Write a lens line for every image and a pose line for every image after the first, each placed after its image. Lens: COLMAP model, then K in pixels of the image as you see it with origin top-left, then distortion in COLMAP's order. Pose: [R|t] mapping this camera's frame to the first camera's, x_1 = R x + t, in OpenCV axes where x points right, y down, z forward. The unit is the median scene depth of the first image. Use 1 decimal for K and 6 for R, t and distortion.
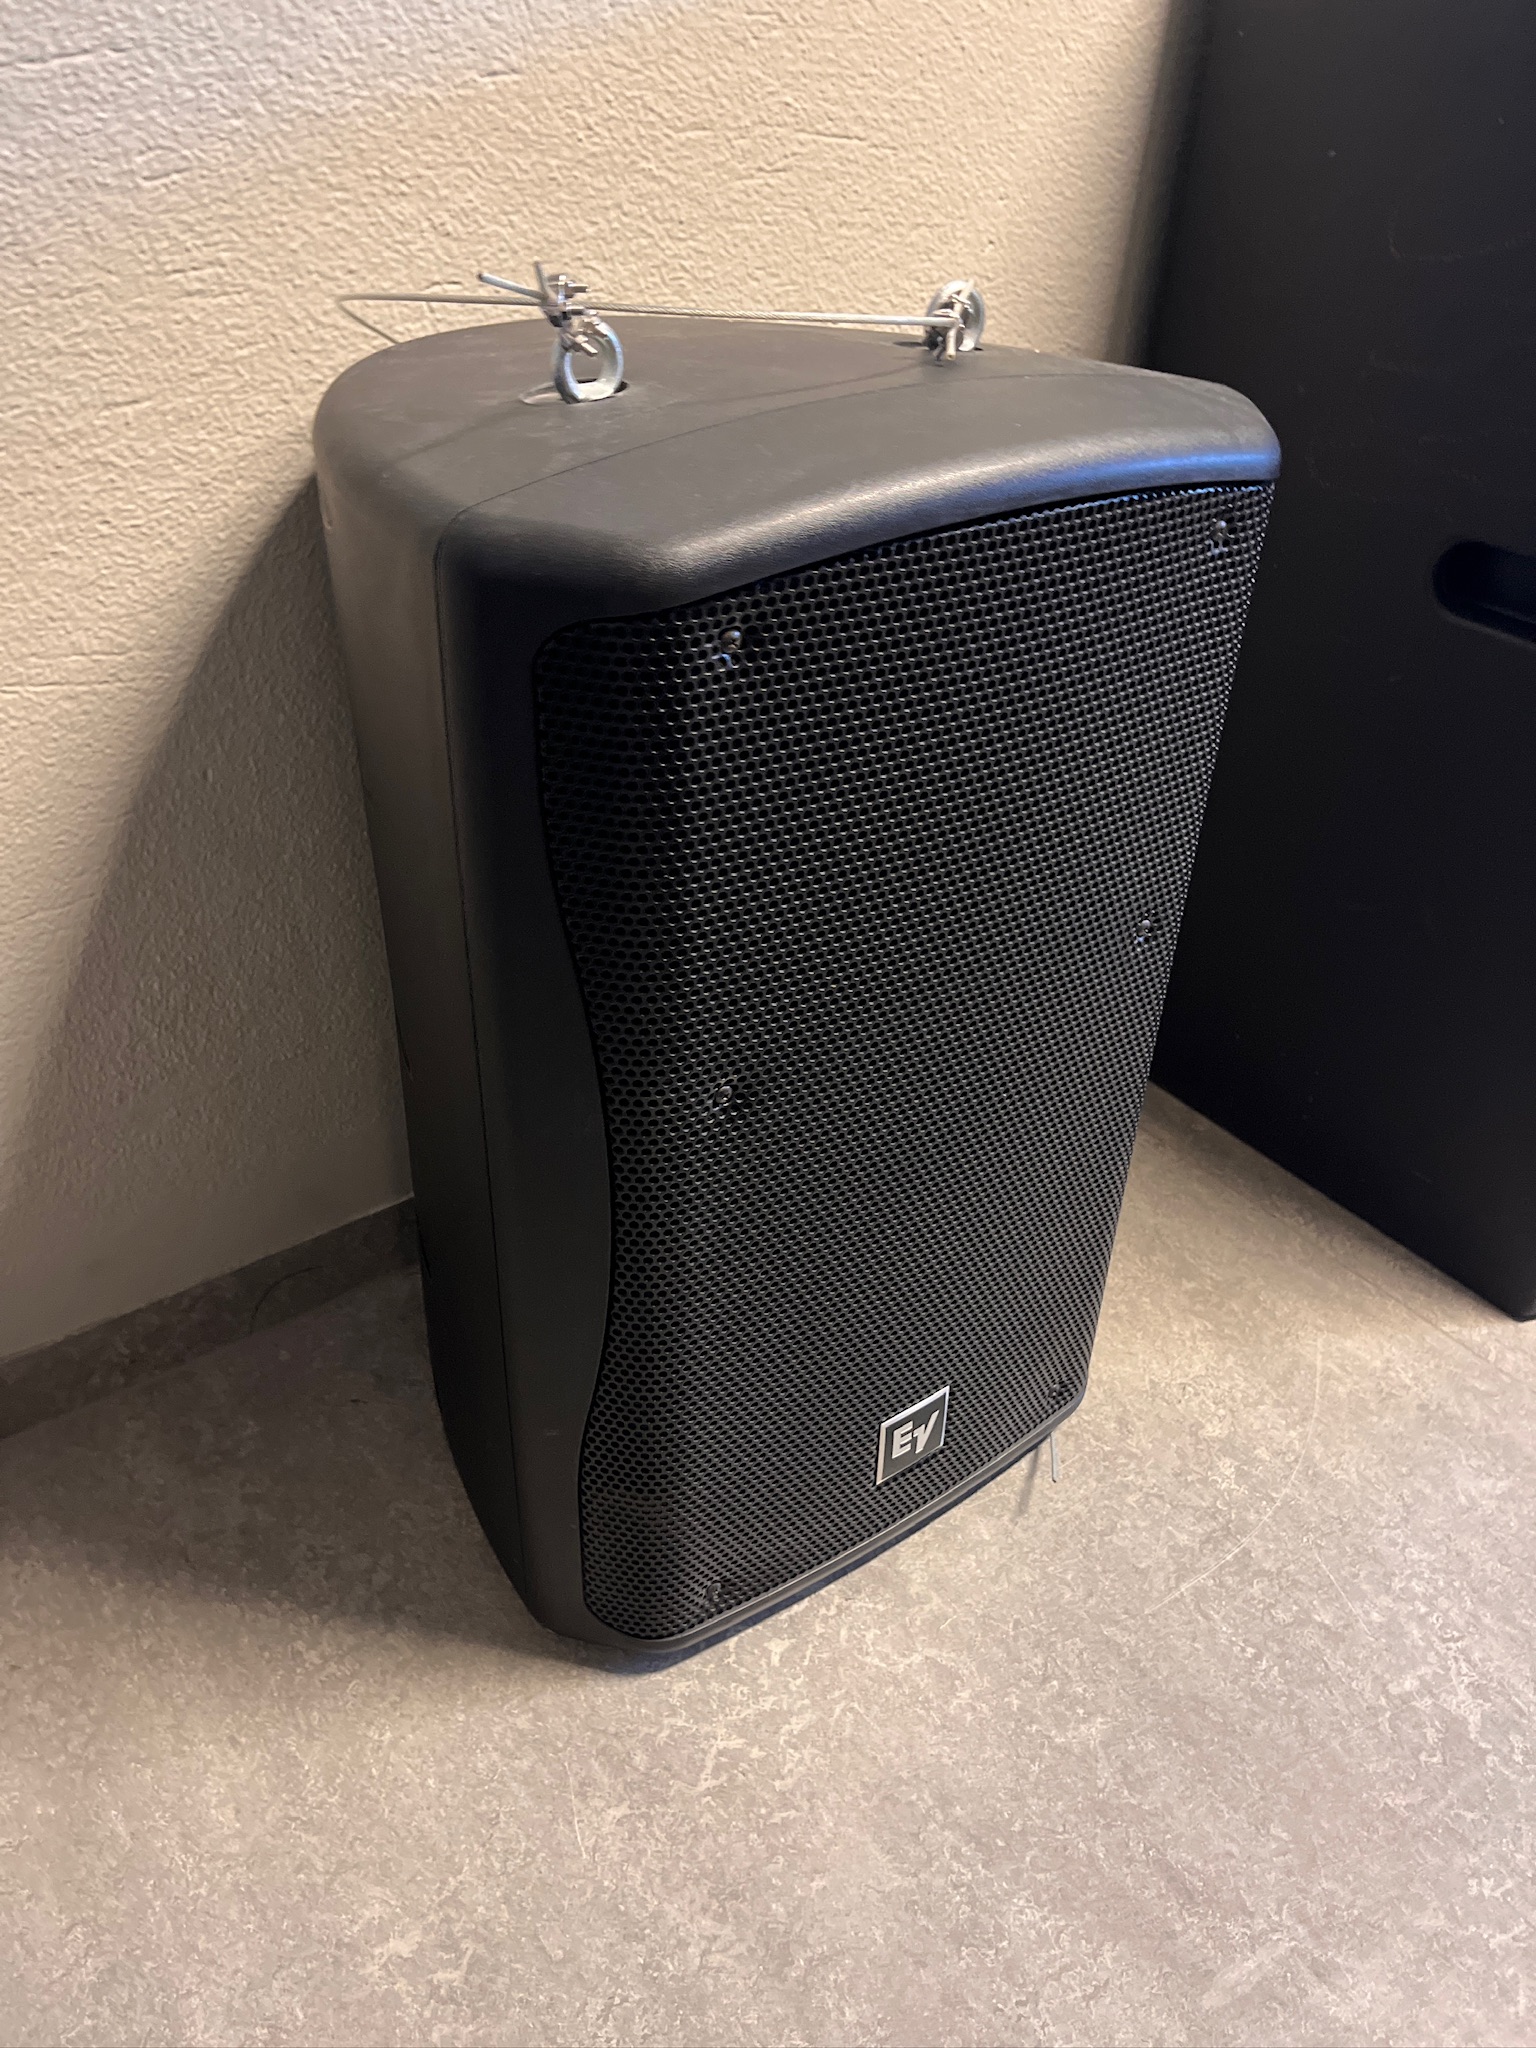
lens RADIAL K [[1572.8, 0, 789.9], [0, 1572.8, 1032.9], [0, 0, 1]] dist [0.087814, -0.139467]
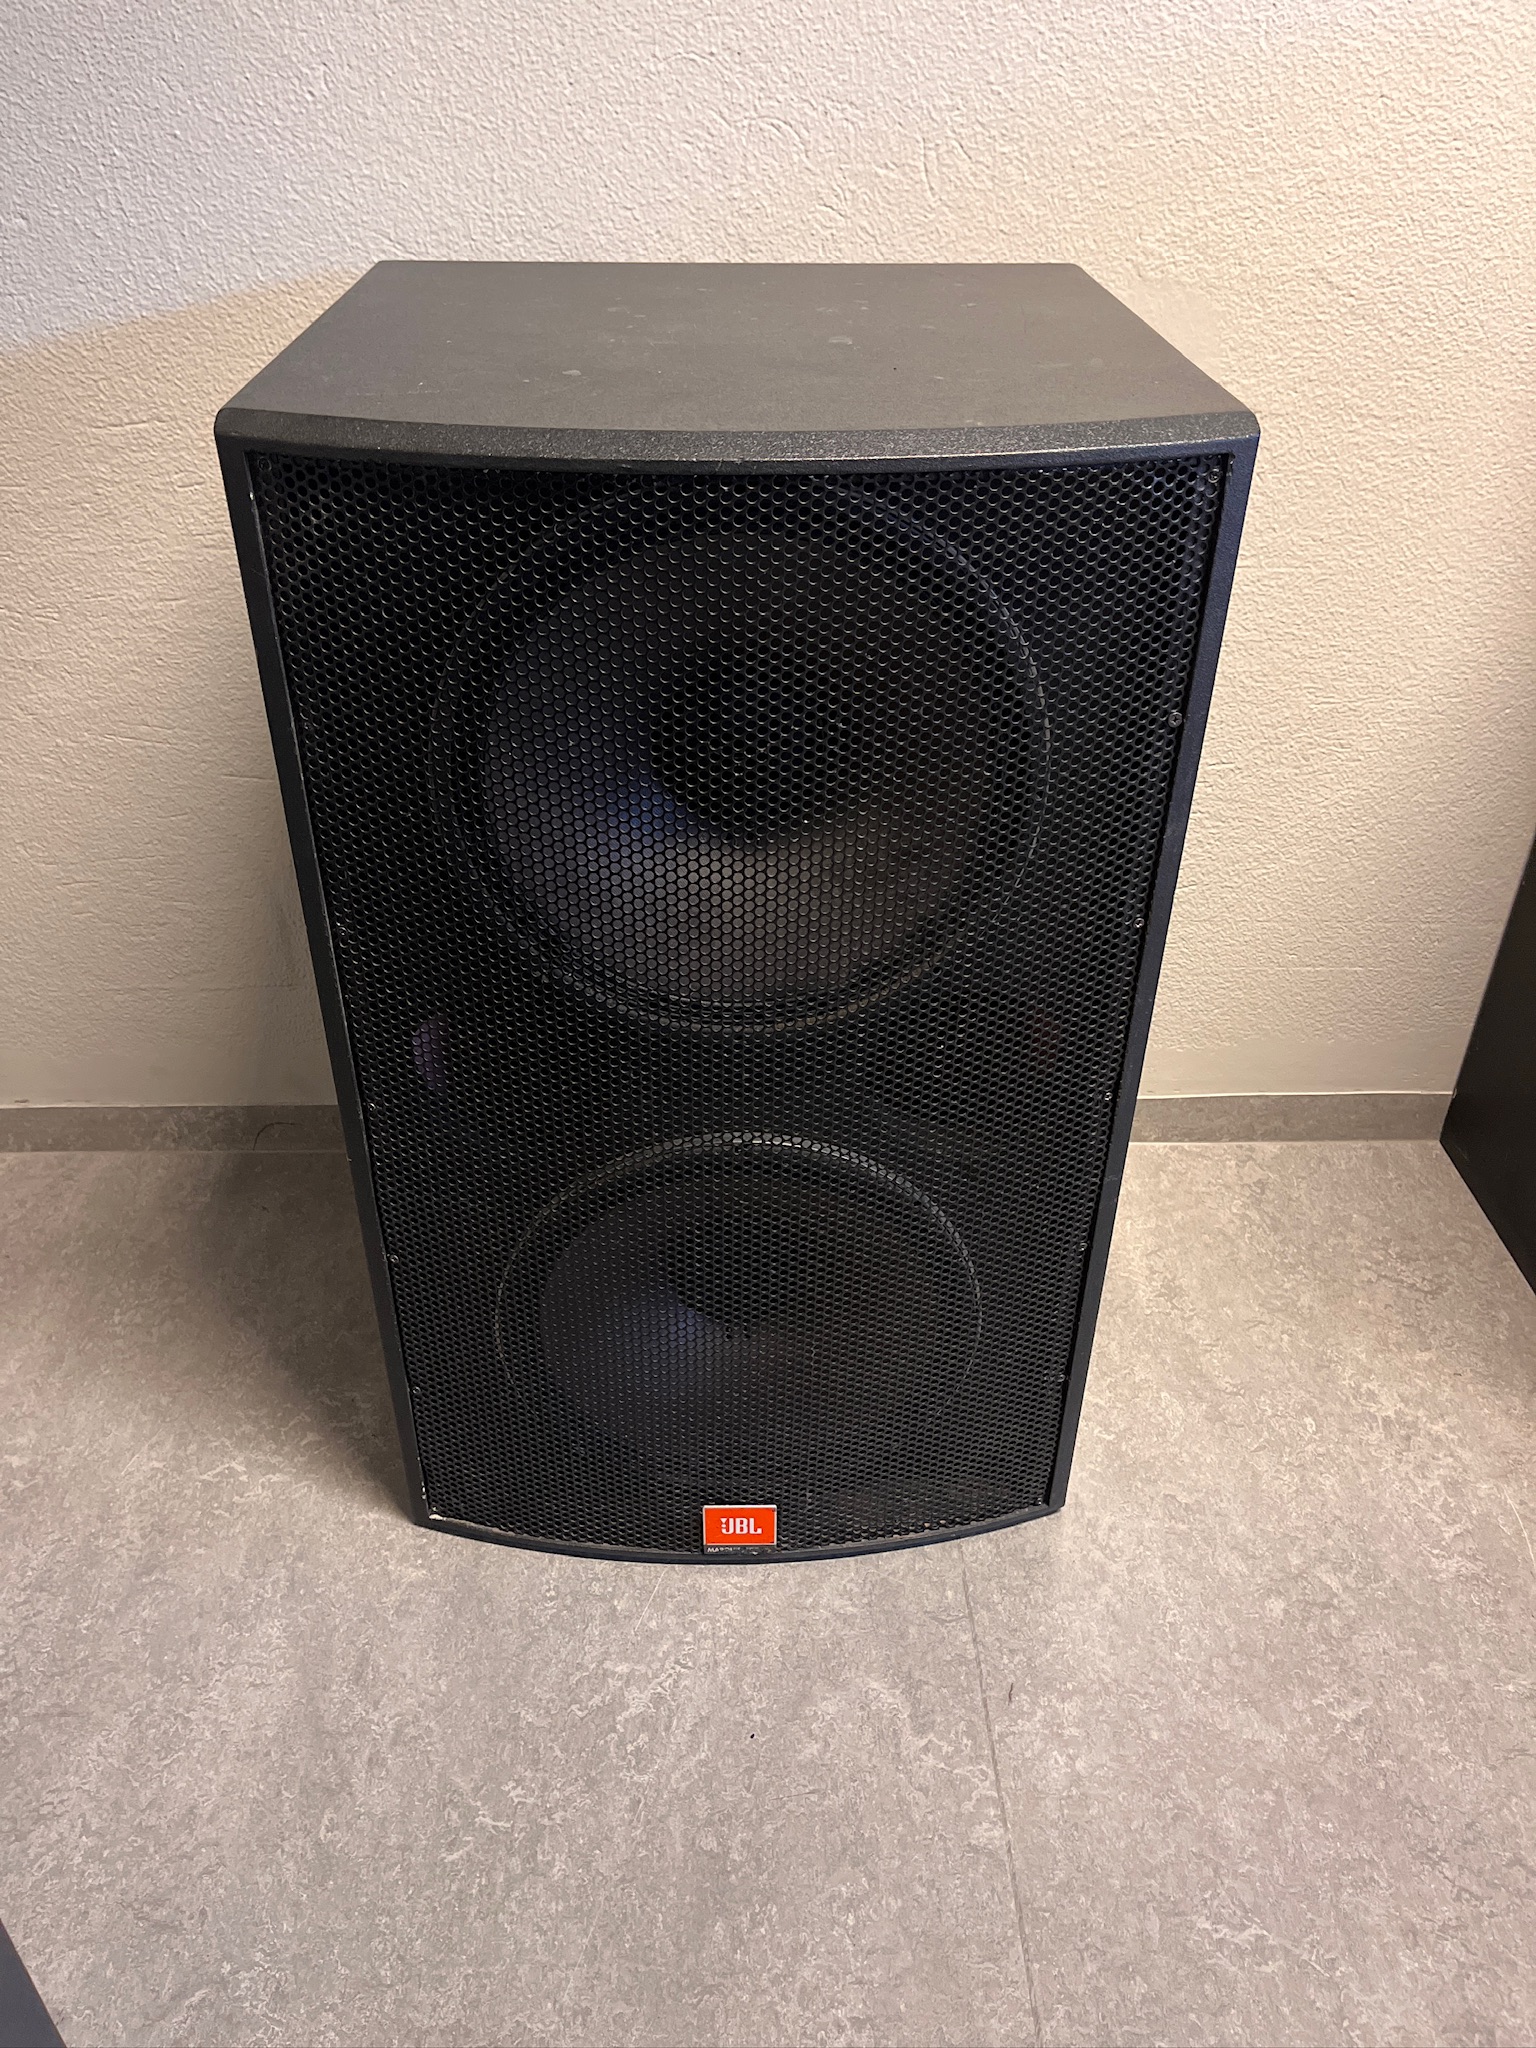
lens RADIAL K [[1559.3, 0, 759.3], [0, 1559.3, 1034.6], [0, 0, 1]] dist [0.099982, -0.155840]
pose [[0.802567, 0.298267, -0.516645, 1.138675], [-0.313674, 0.947645, 0.059823, -0.231284], [0.507439, 0.114046, 0.854107, -0.134212]]
